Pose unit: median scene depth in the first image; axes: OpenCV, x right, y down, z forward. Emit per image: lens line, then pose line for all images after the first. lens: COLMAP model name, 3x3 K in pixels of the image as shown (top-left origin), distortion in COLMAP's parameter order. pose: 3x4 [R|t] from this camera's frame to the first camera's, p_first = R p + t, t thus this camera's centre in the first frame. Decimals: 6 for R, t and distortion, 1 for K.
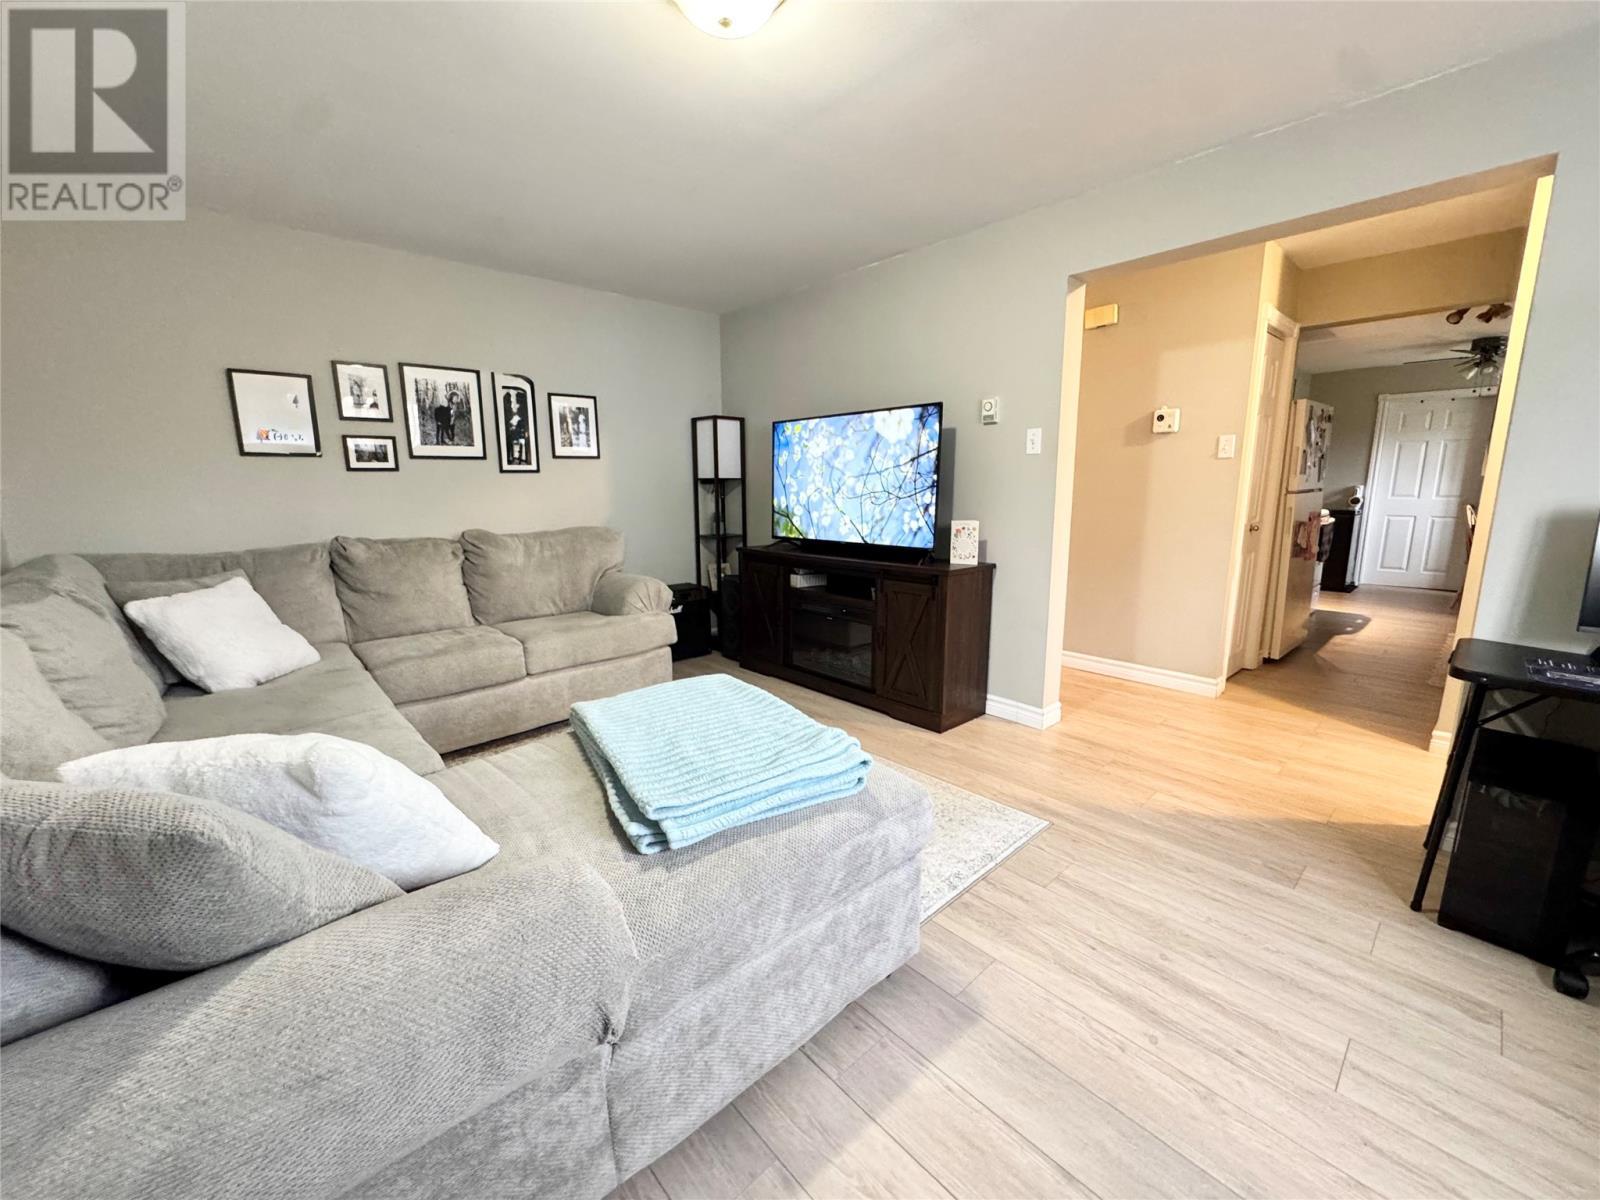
lens RADIAL K [[641.8, 0, 793.7], [0, 641.8, 597.3], [0, 0, 1]] dist [-0.001138, 0.000434]
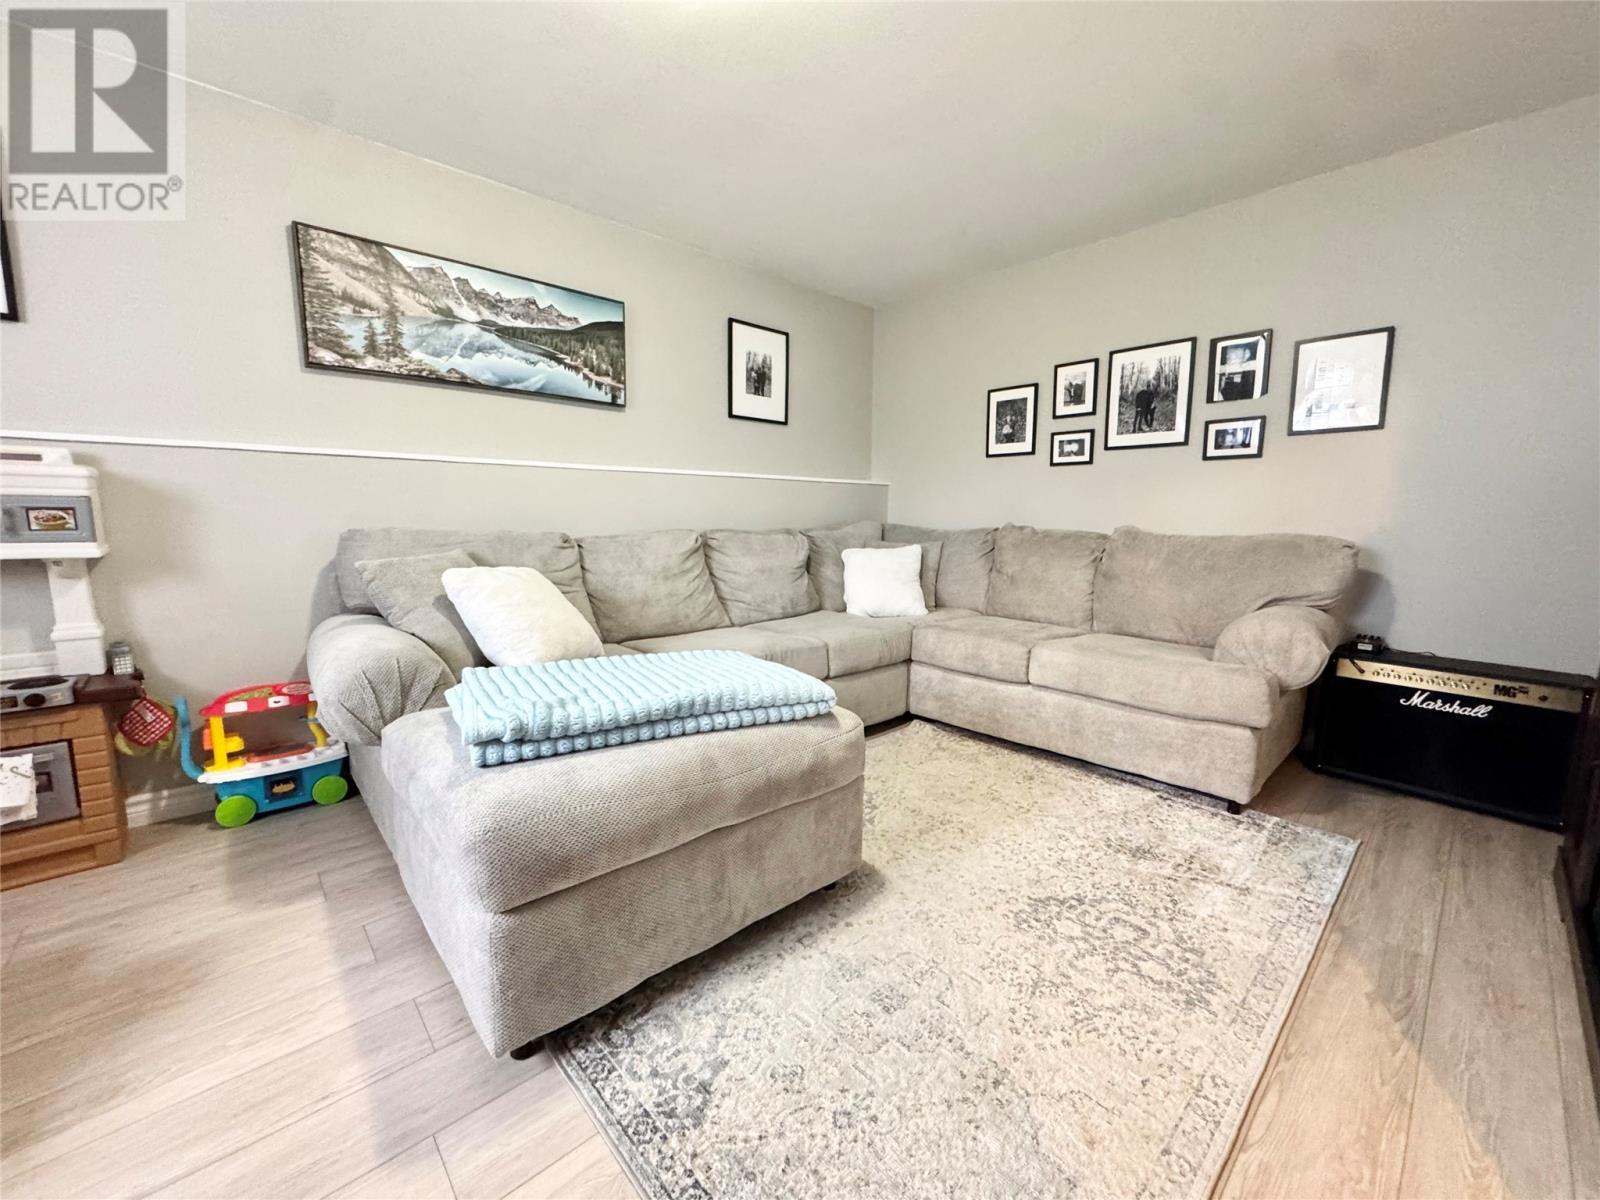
lens RADIAL K [[641.8, 0, 803.0], [0, 641.8, 598.8], [0, 0, 1]] dist [-0.001138, 0.000434]
pose [[0.020519, 0.143670, -0.989413, 0.375284], [-0.182372, 0.973556, 0.137585, -0.048715], [0.983015, 0.177618, 0.046178, 0.543193]]
